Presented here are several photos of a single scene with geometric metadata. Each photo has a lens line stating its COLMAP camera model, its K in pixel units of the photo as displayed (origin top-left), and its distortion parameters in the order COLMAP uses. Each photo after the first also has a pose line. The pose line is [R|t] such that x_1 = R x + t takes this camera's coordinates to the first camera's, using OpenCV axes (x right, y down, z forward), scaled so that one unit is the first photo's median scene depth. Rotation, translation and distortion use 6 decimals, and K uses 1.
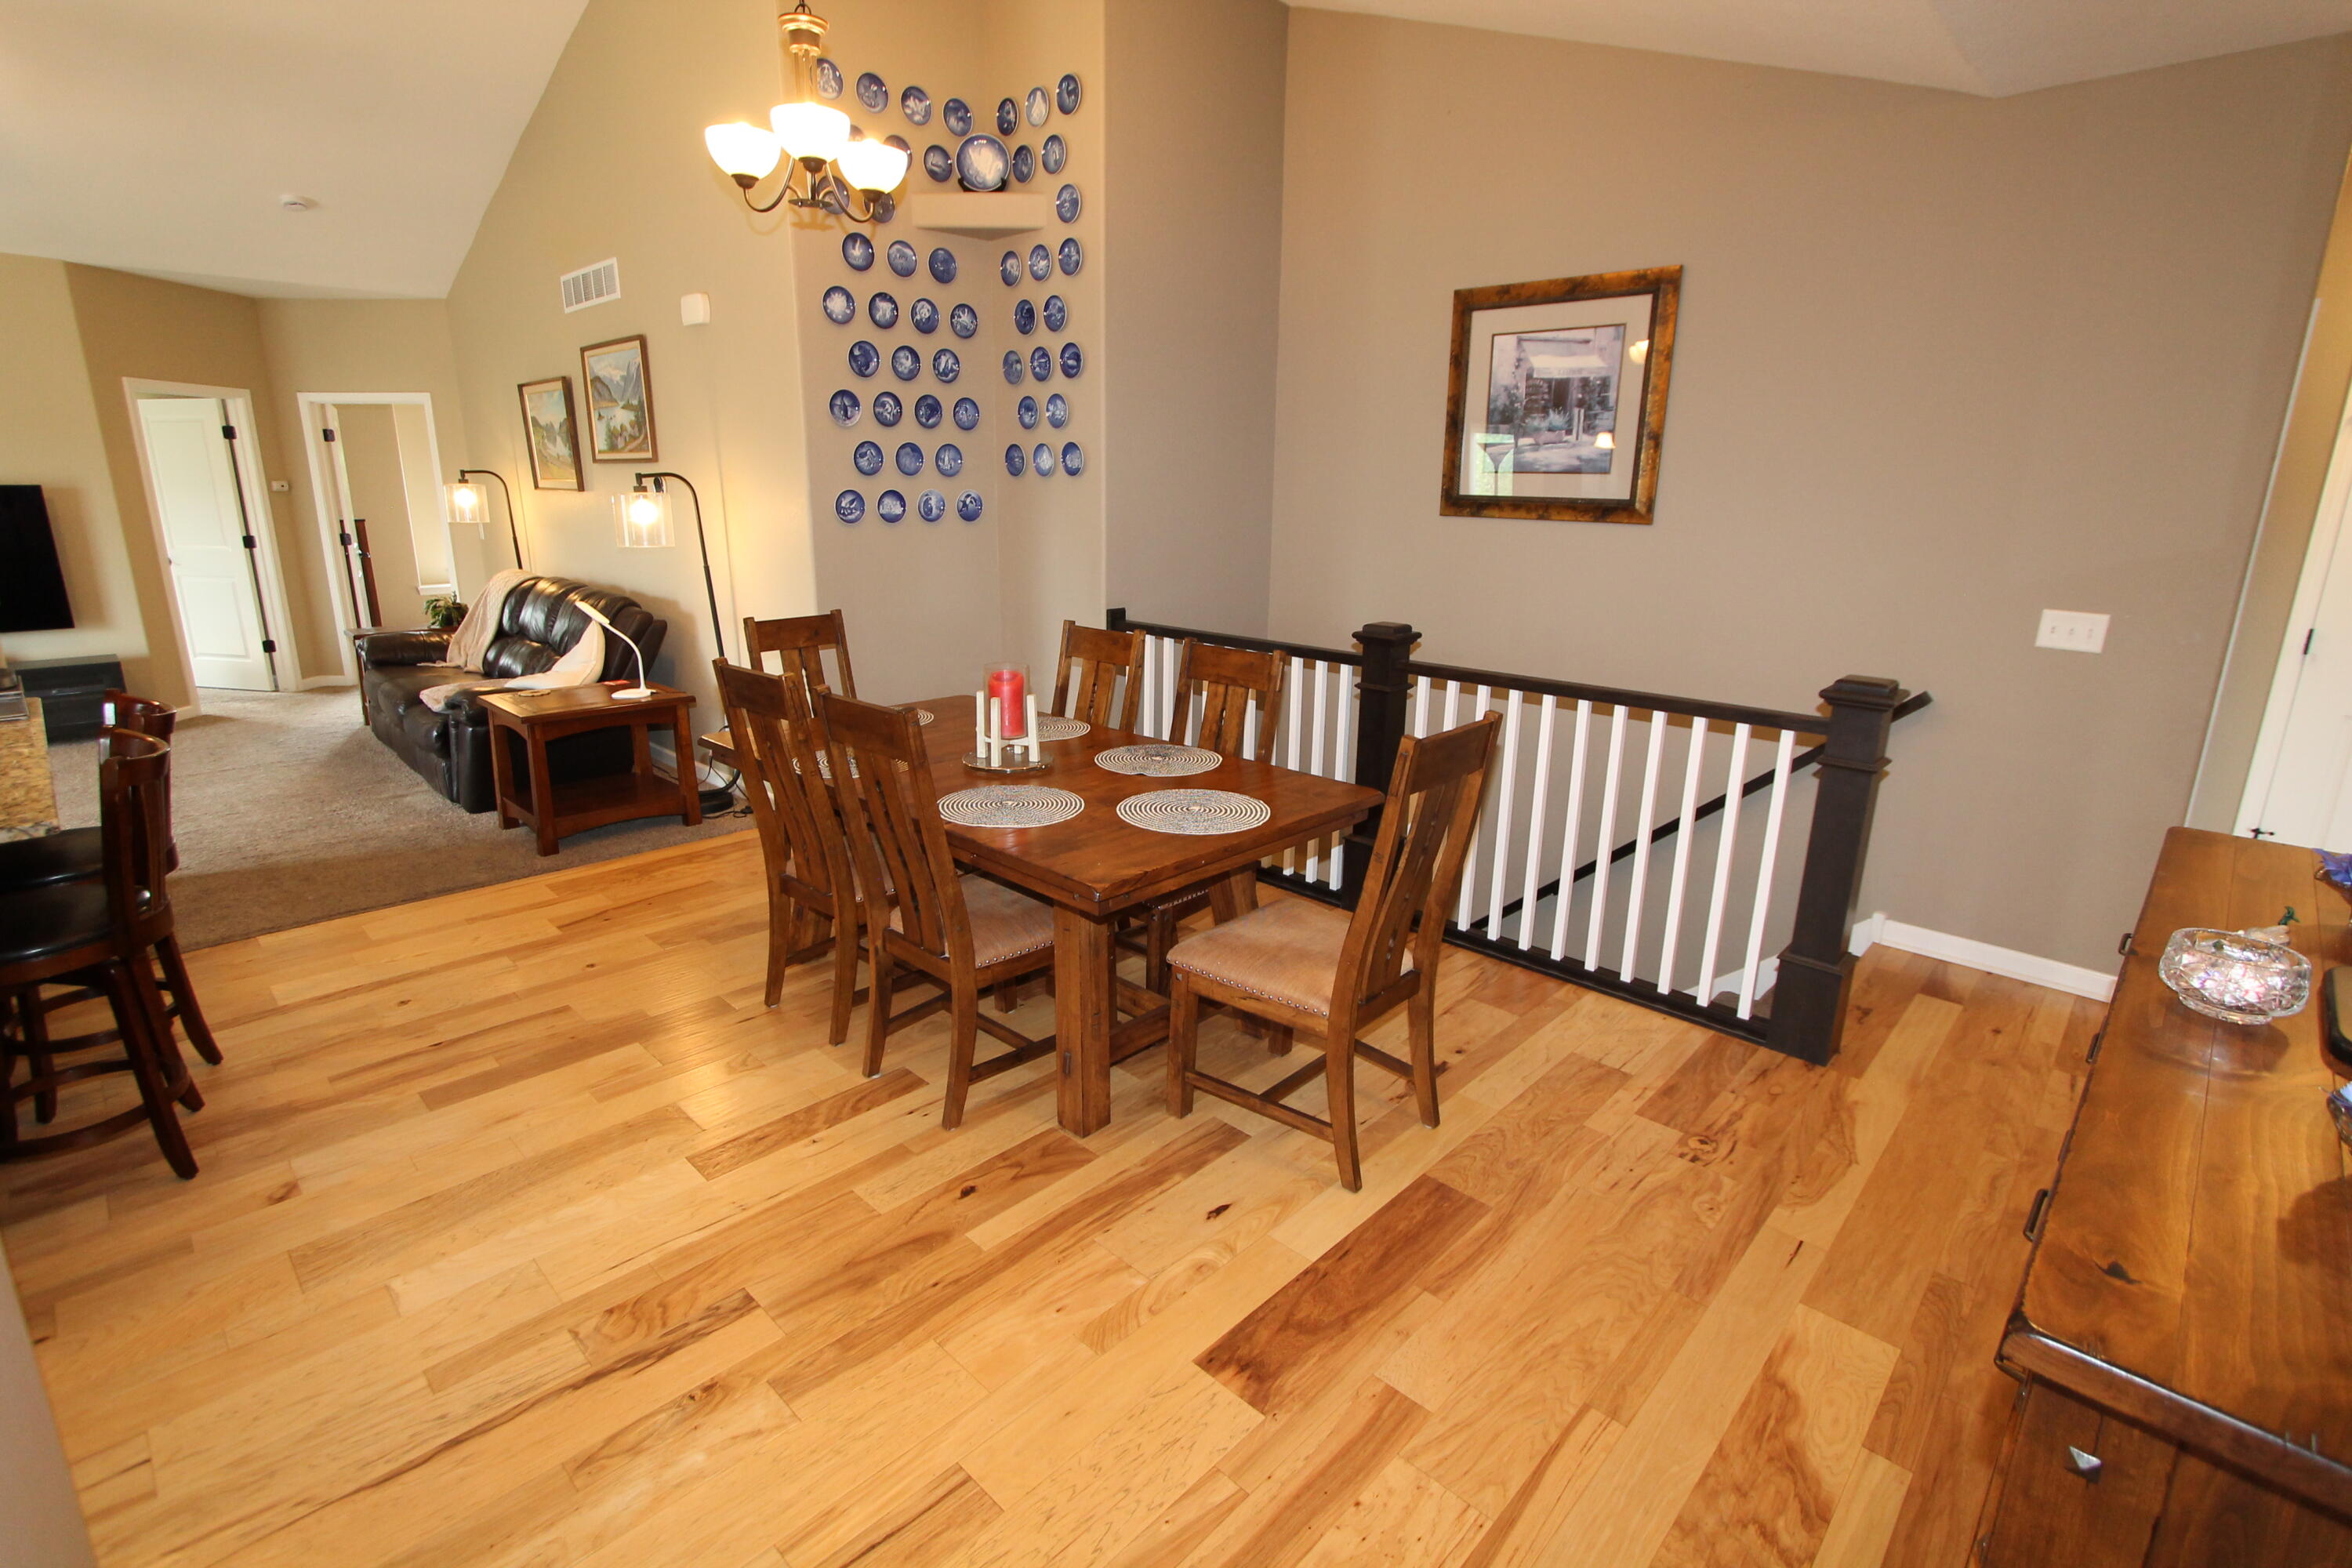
lens RADIAL K [[1097.9, 0, 1174.7], [0, 1097.9, 761.9], [0, 0, 1]] dist [-0.019161, 0.003398]
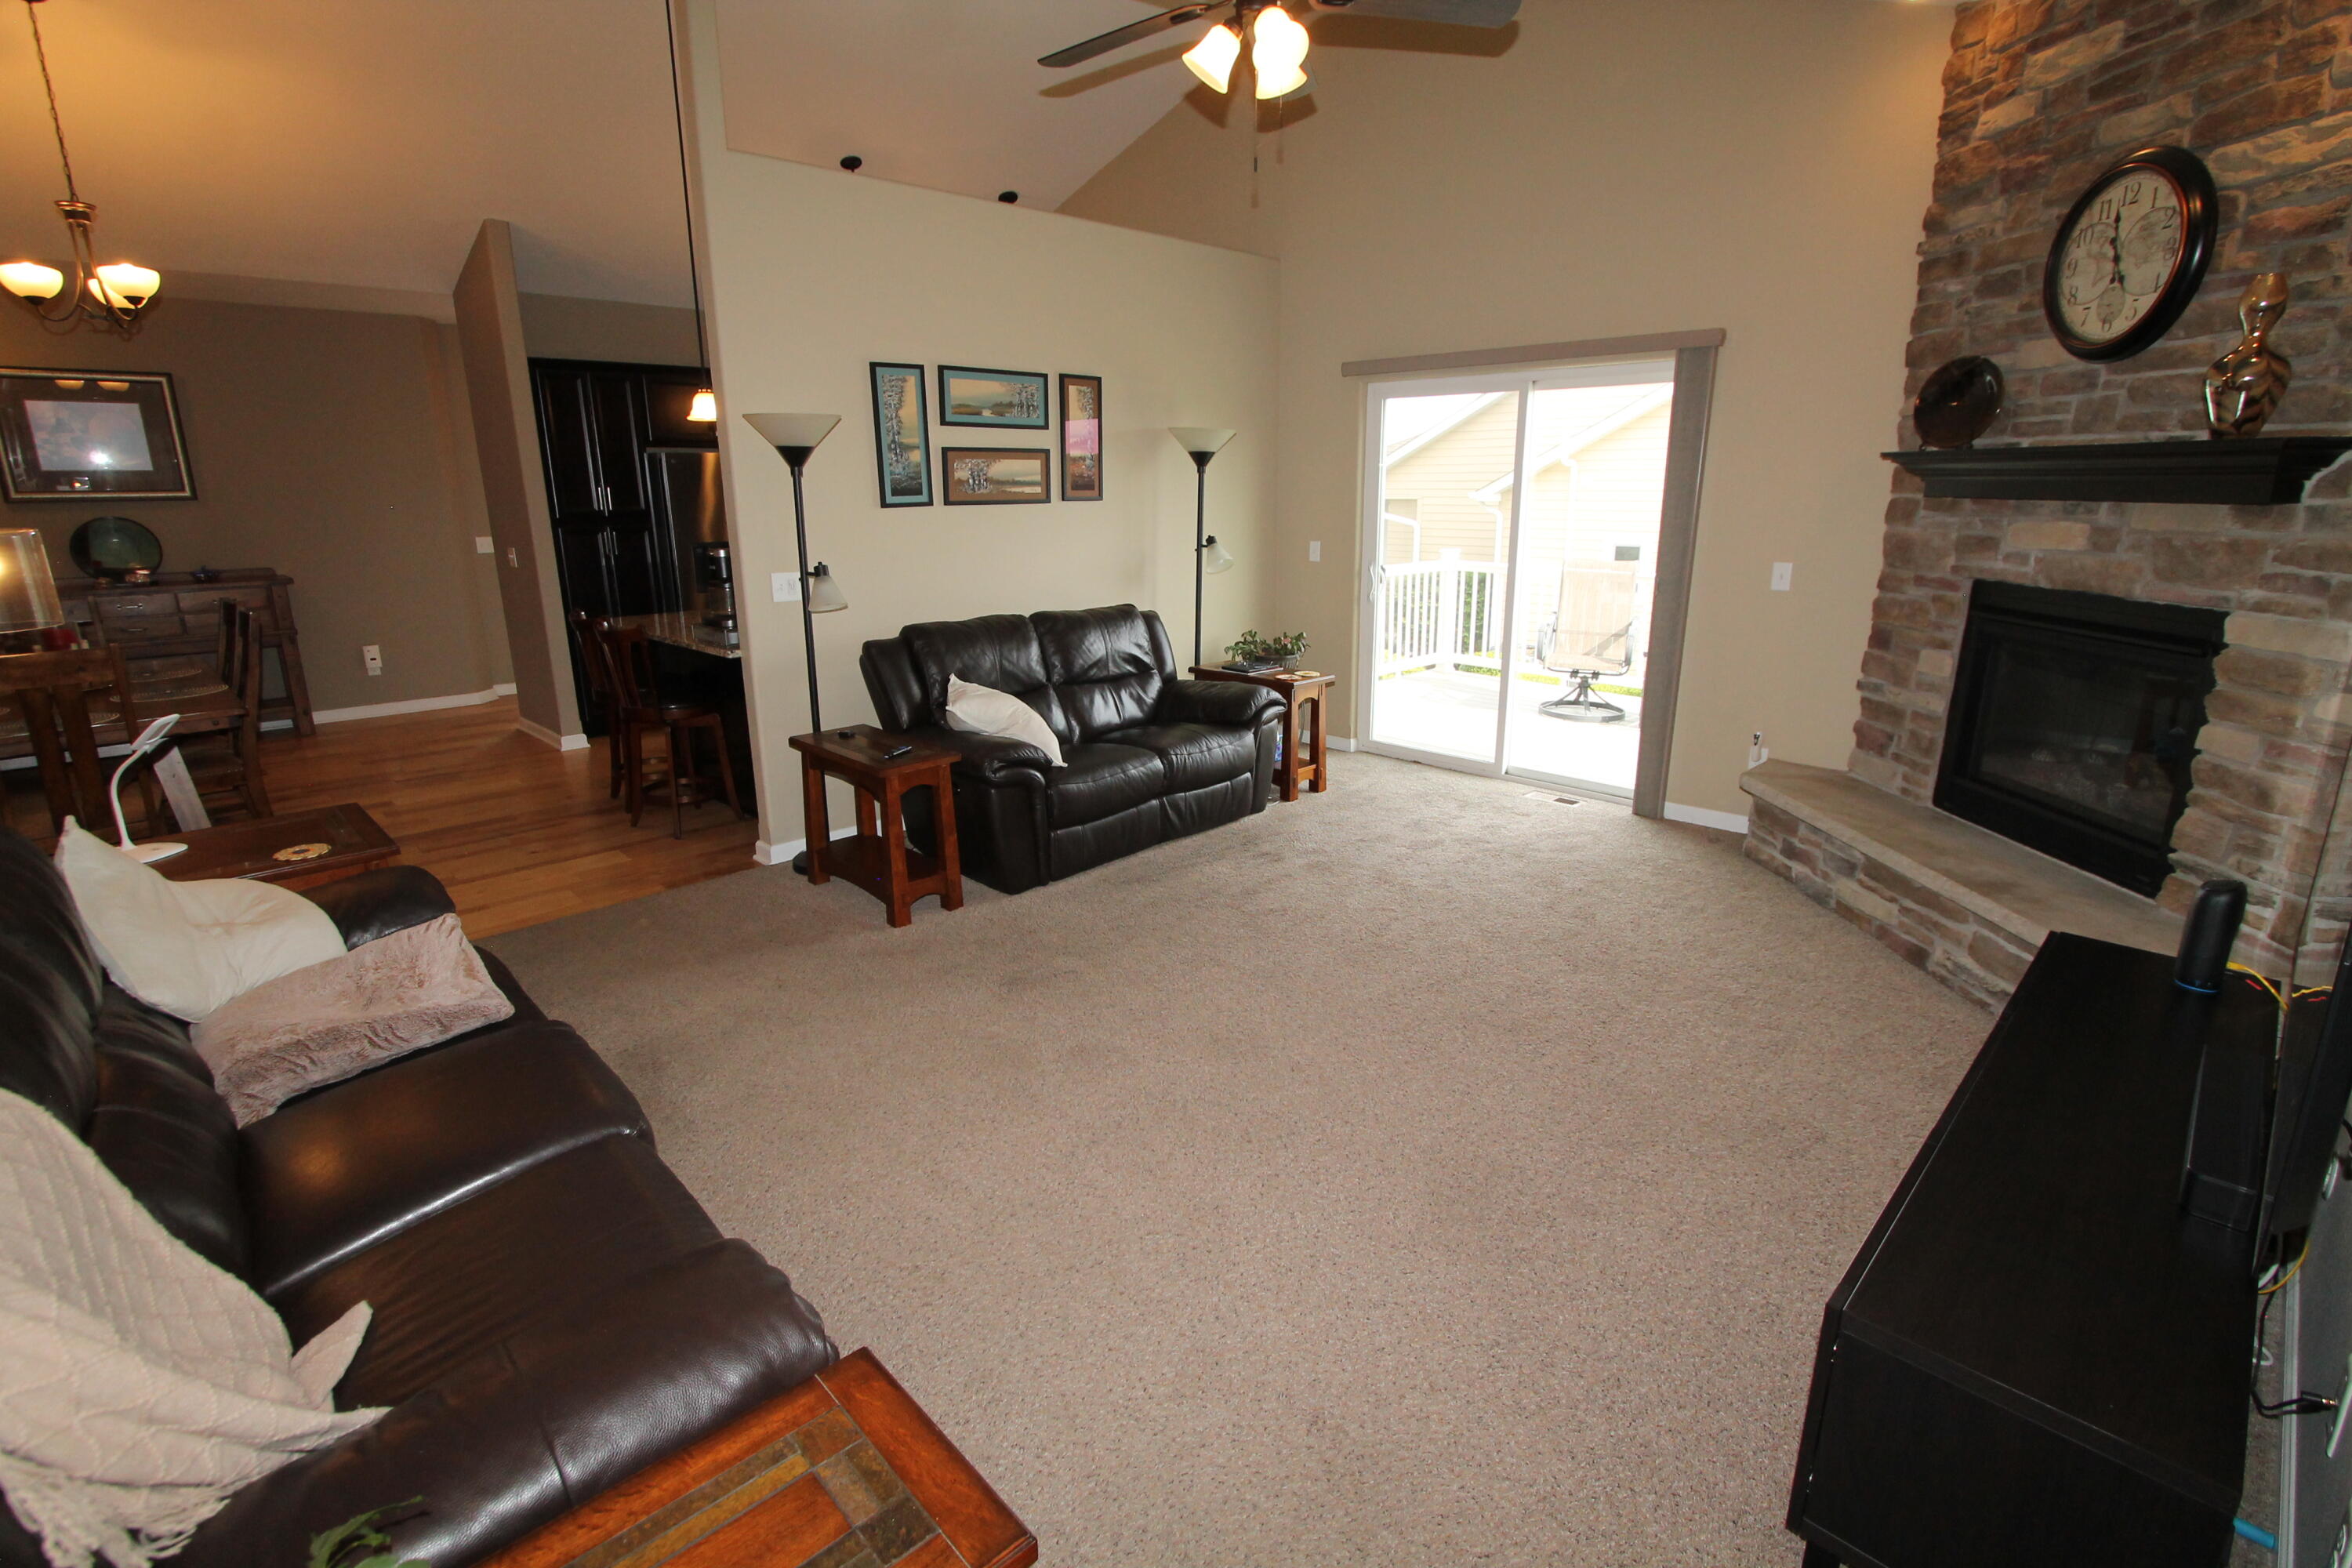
lens RADIAL K [[1097.9, 0, 1180.5], [0, 1097.9, 771.2], [0, 0, 1]] dist [-0.019161, 0.003398]
pose [[-0.999650, -0.011637, 0.023769, -1.228321], [0.001413, 0.873395, 0.487011, -0.446117], [-0.026427, 0.486874, -0.873072, 1.680235]]
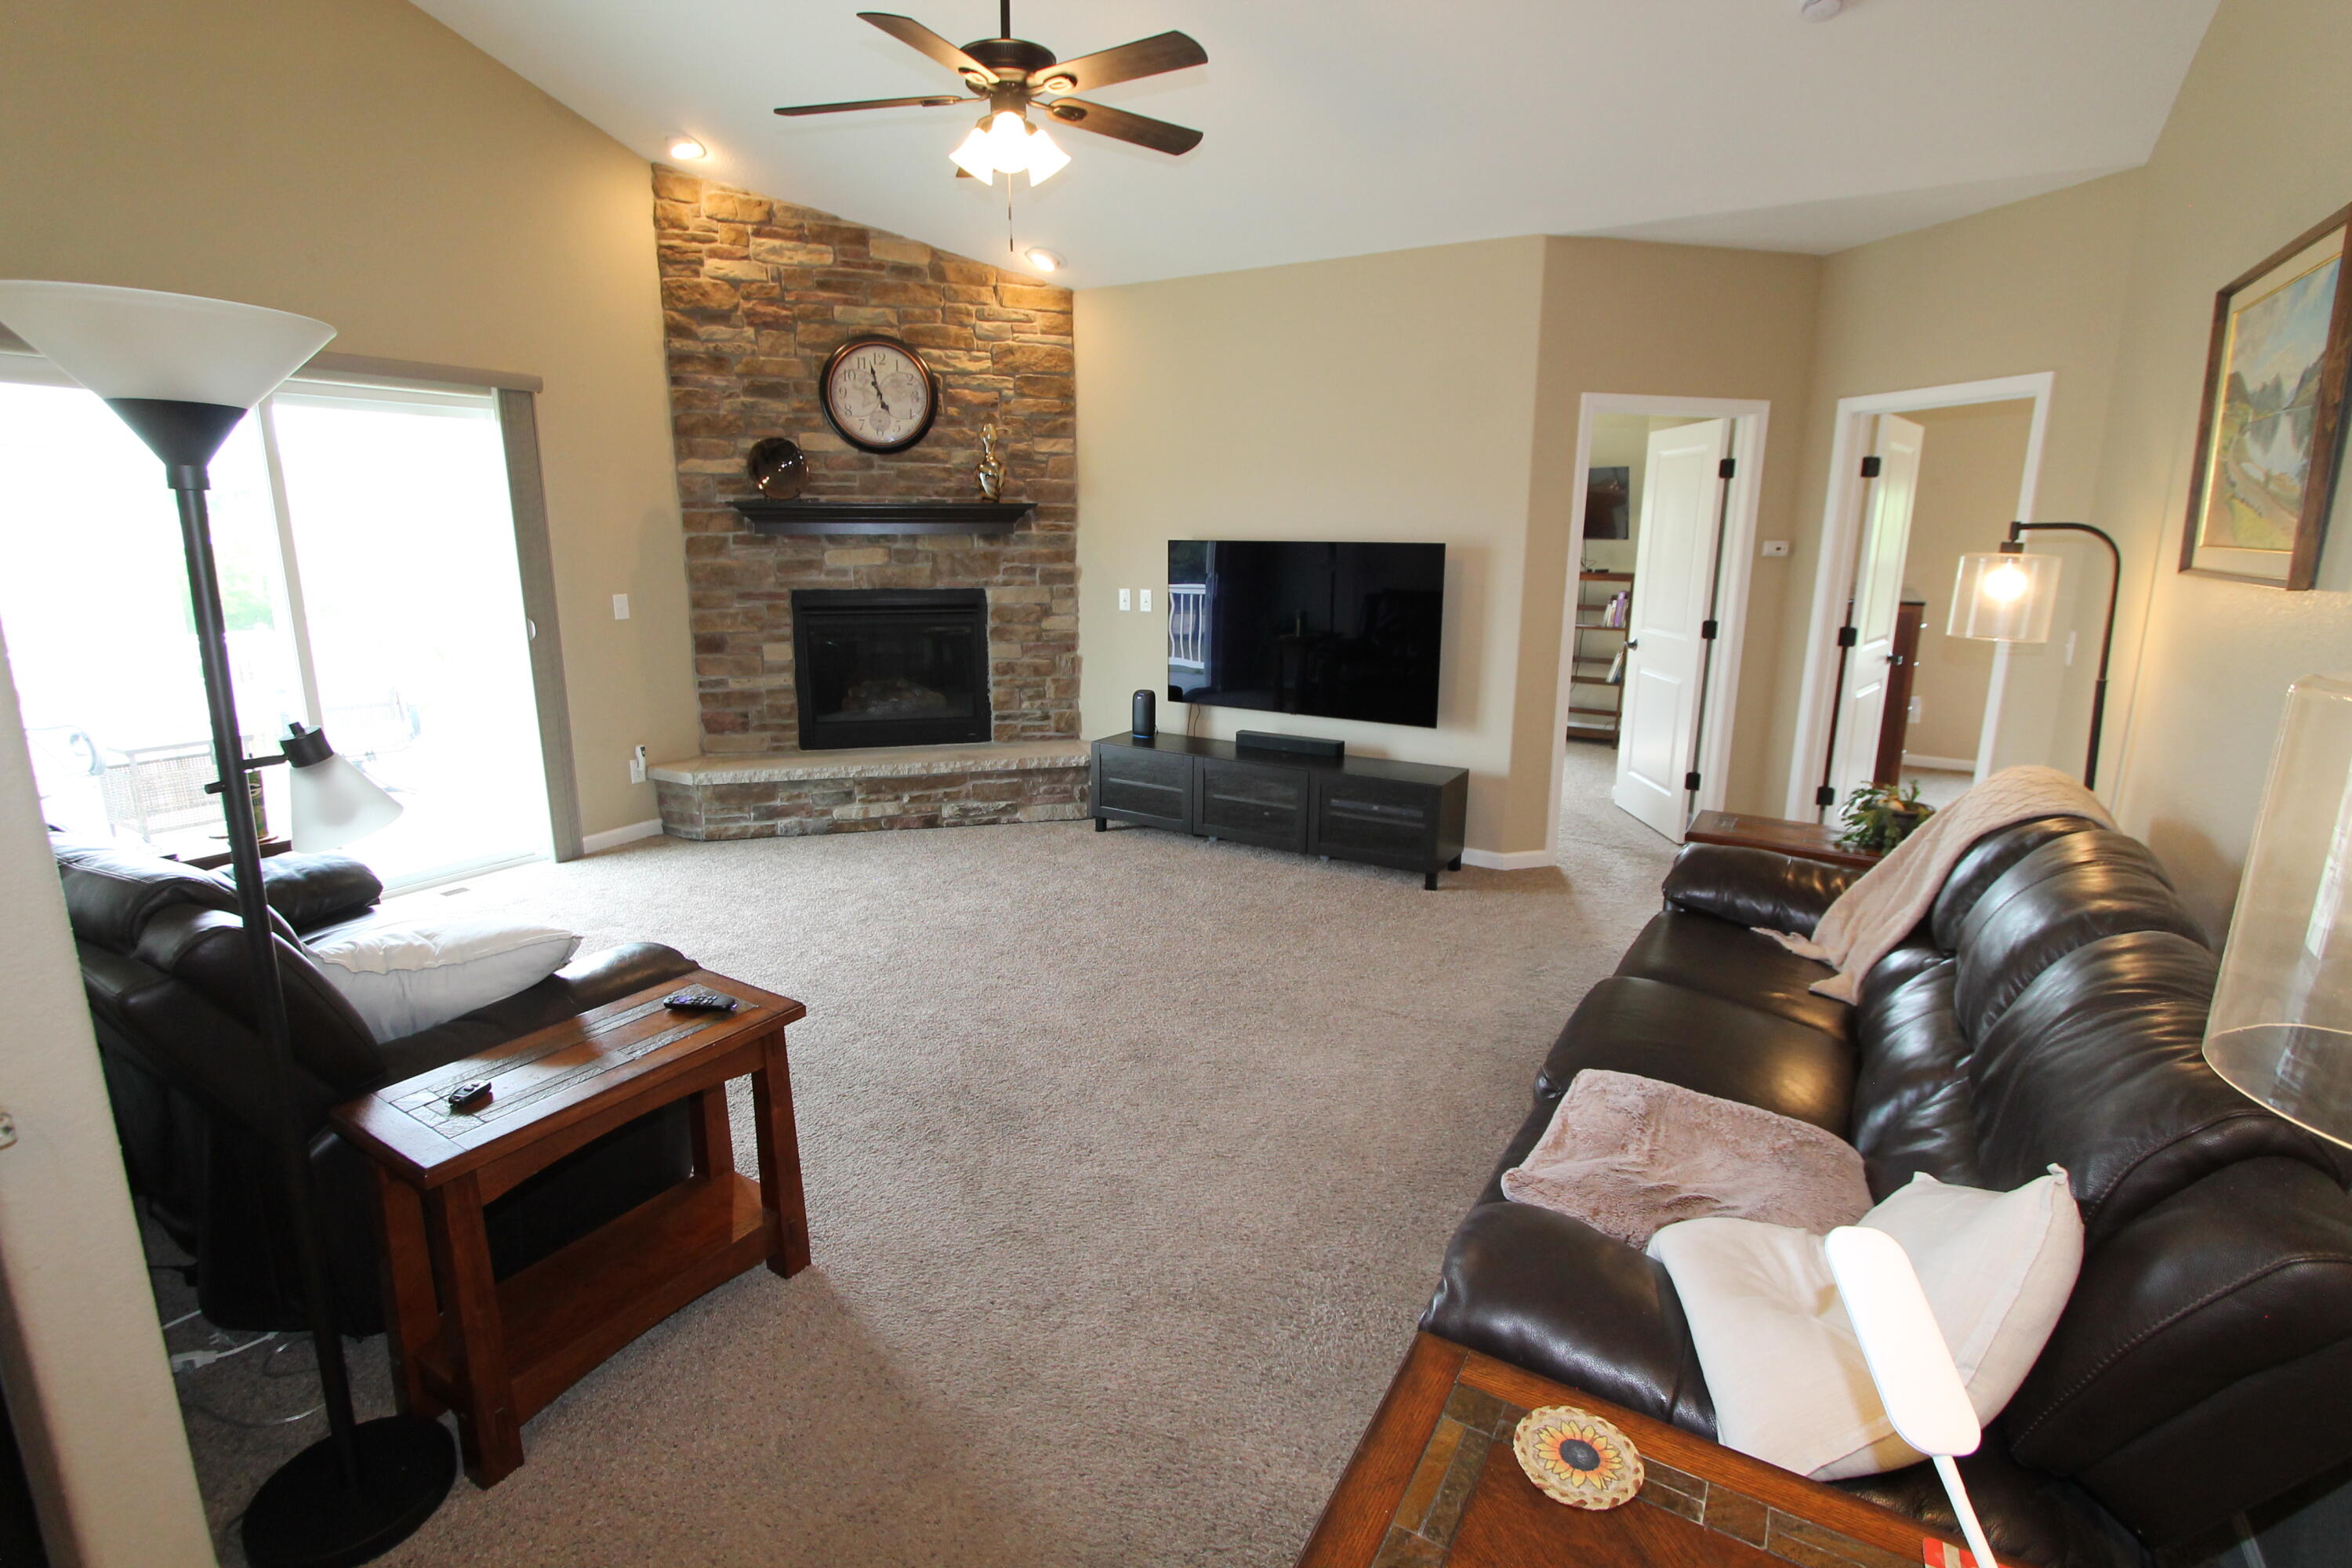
lens RADIAL K [[1097.9, 0, 1172.2], [0, 1097.9, 761.8], [0, 0, 1]] dist [-0.019161, 0.003398]
pose [[0.219104, 0.197238, -0.955558, -0.463746], [-0.244532, 0.959199, 0.141920, -0.245782], [0.944562, 0.202570, 0.258395, 0.930950]]
